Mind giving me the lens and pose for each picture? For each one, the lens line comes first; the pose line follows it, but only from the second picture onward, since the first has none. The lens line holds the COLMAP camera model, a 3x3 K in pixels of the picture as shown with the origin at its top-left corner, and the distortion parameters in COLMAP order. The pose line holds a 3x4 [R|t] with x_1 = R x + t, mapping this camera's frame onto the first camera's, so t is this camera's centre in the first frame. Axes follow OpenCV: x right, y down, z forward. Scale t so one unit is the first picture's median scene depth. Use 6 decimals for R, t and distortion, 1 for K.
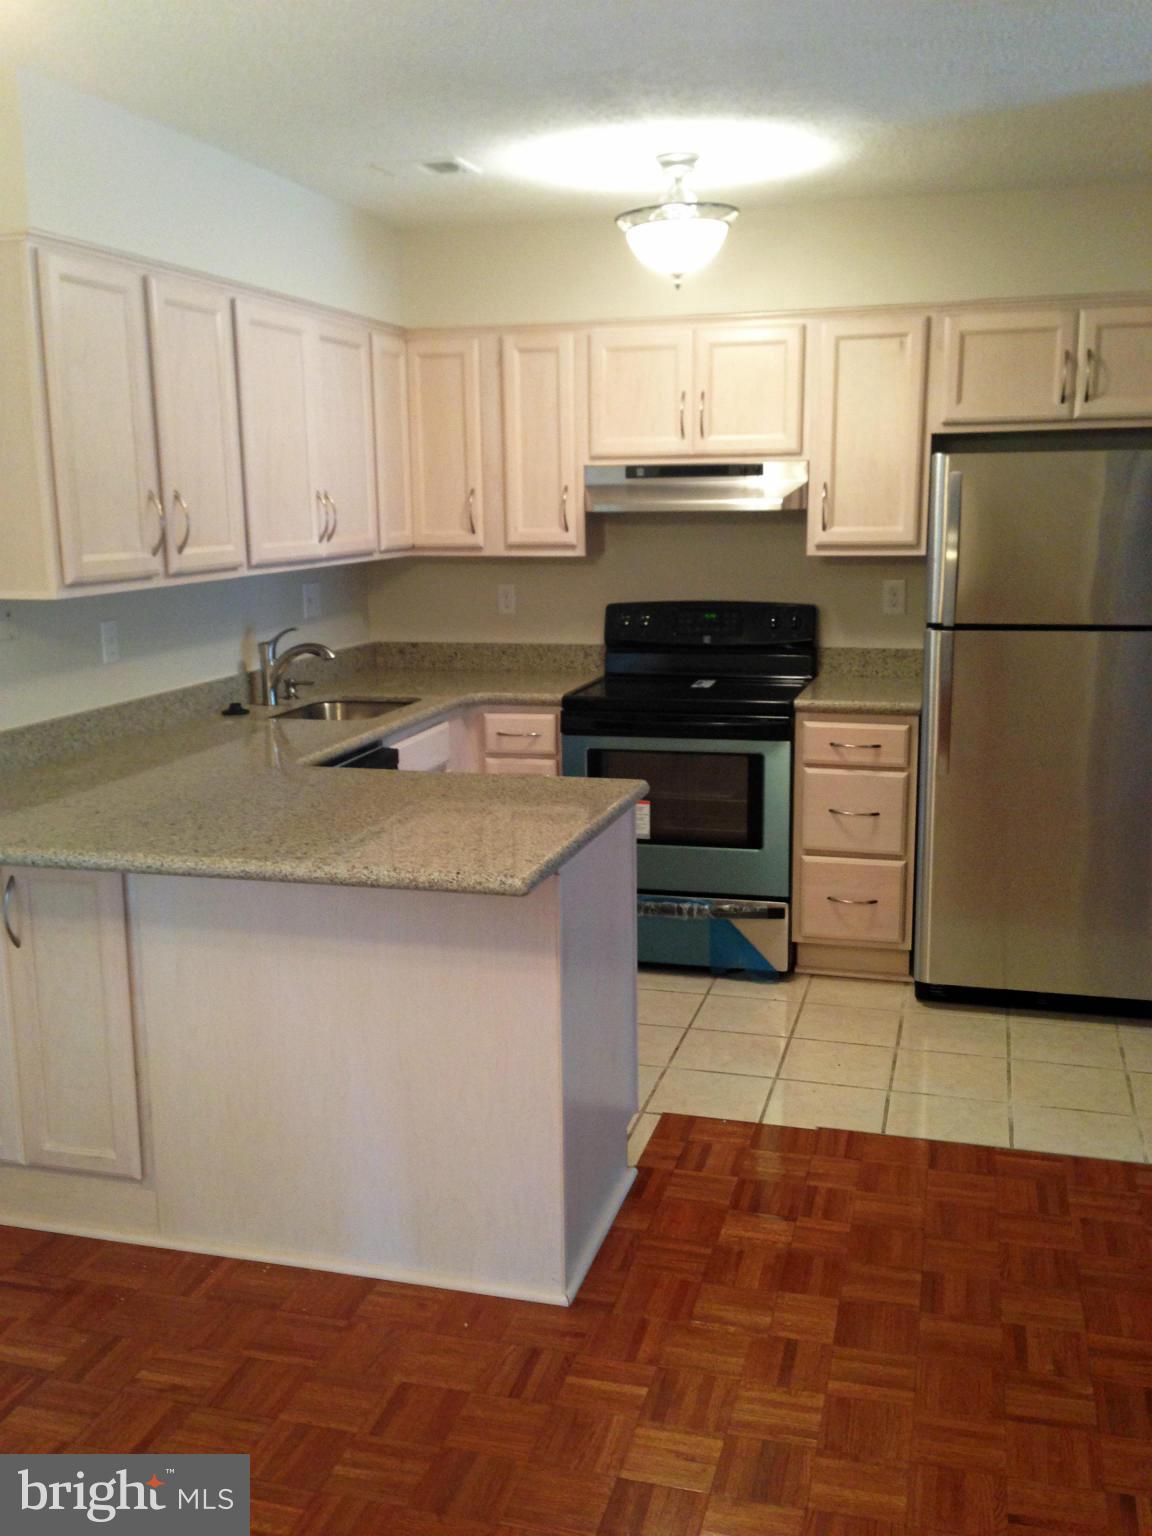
lens RADIAL K [[1406.6, 0, 576.0], [0, 1406.6, 768.0], [0, 0, 1]] dist [0.038175, 0.016693]
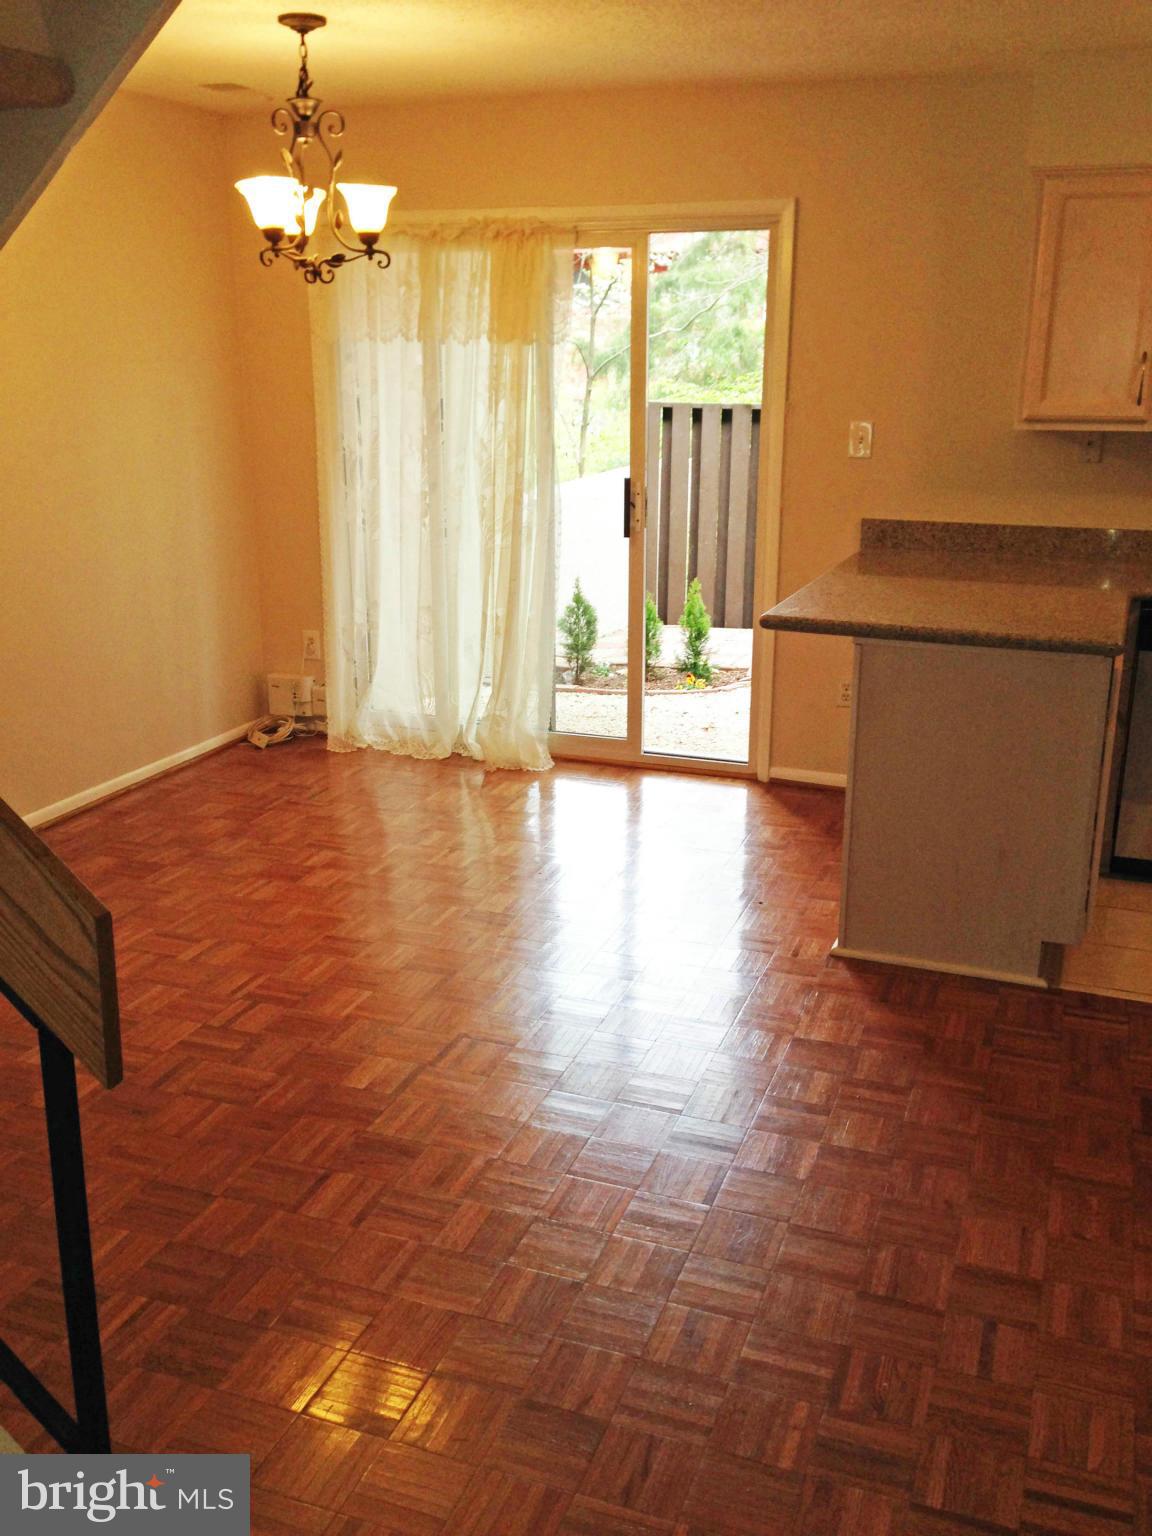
lens RADIAL K [[1406.6, 0, 576.0], [0, 1406.6, 768.0], [0, 0, 1]] dist [0.038175, 0.016693]
pose [[-0.081961, 0.294180, -0.952229, 0.789823], [-0.194288, 0.932397, 0.304776, -0.103481], [0.977514, 0.209987, -0.019264, 0.455361]]
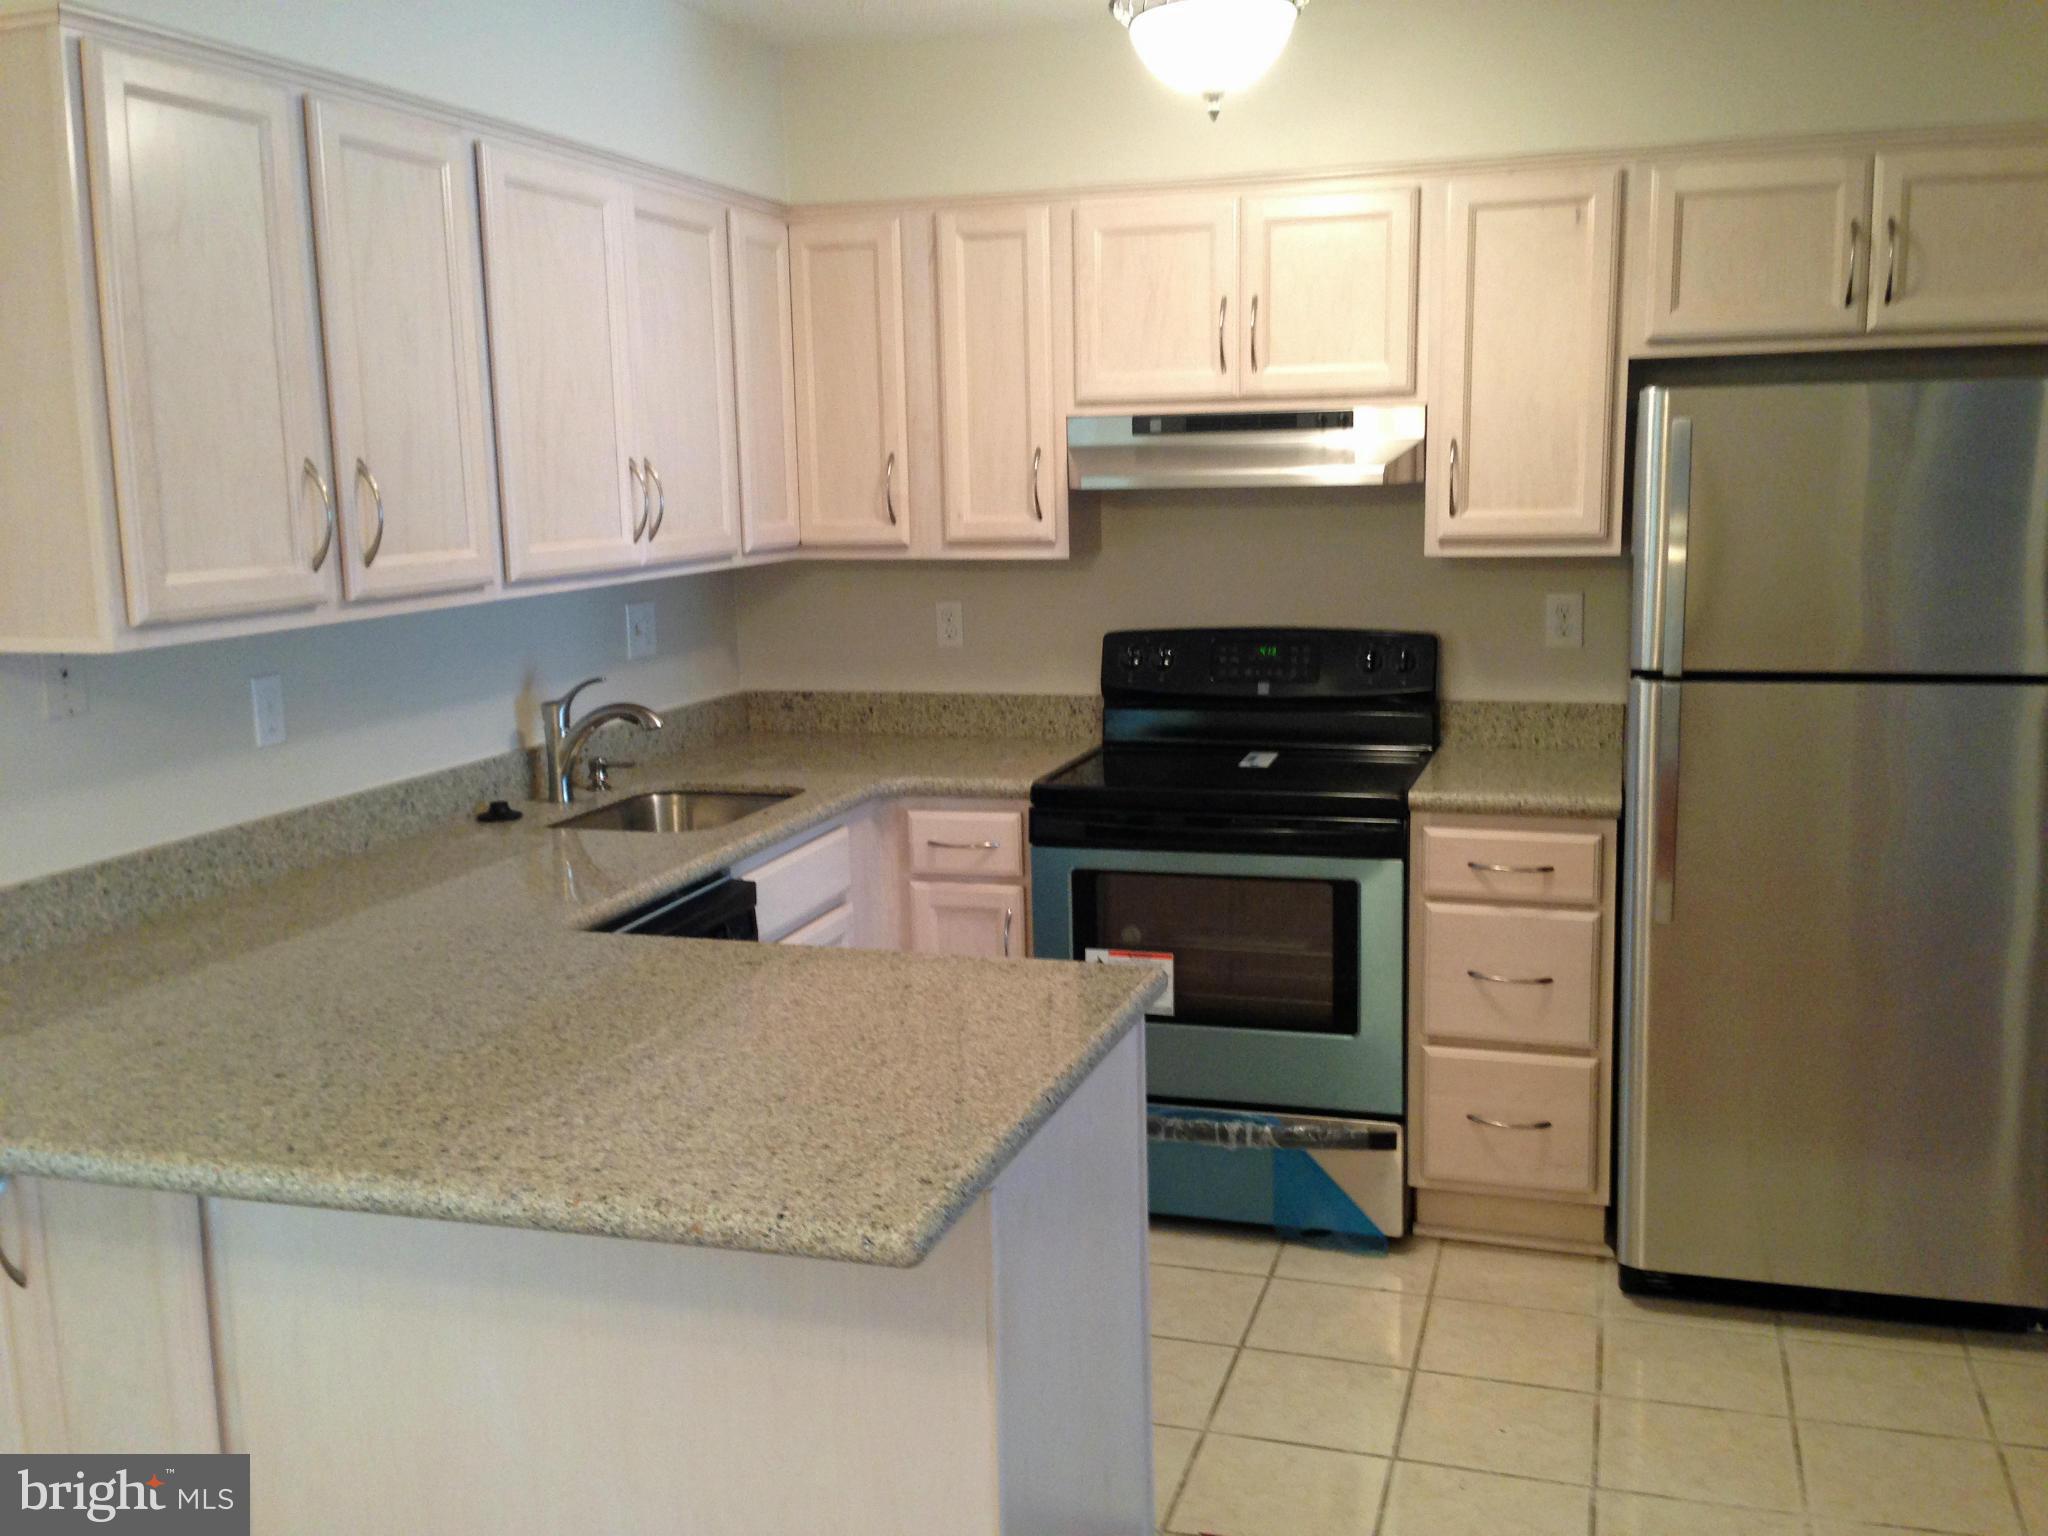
lens RADIAL K [[1873.6, 0, 1028.4], [0, 1873.6, 753.2], [0, 0, 1]] dist [0.079024, -0.091643]
pose [[0.999605, -0.003501, -0.027875, 0.012388], [0.002442, 0.999277, -0.037936, -0.034035], [0.027988, 0.037853, 0.998891, 0.175678]]
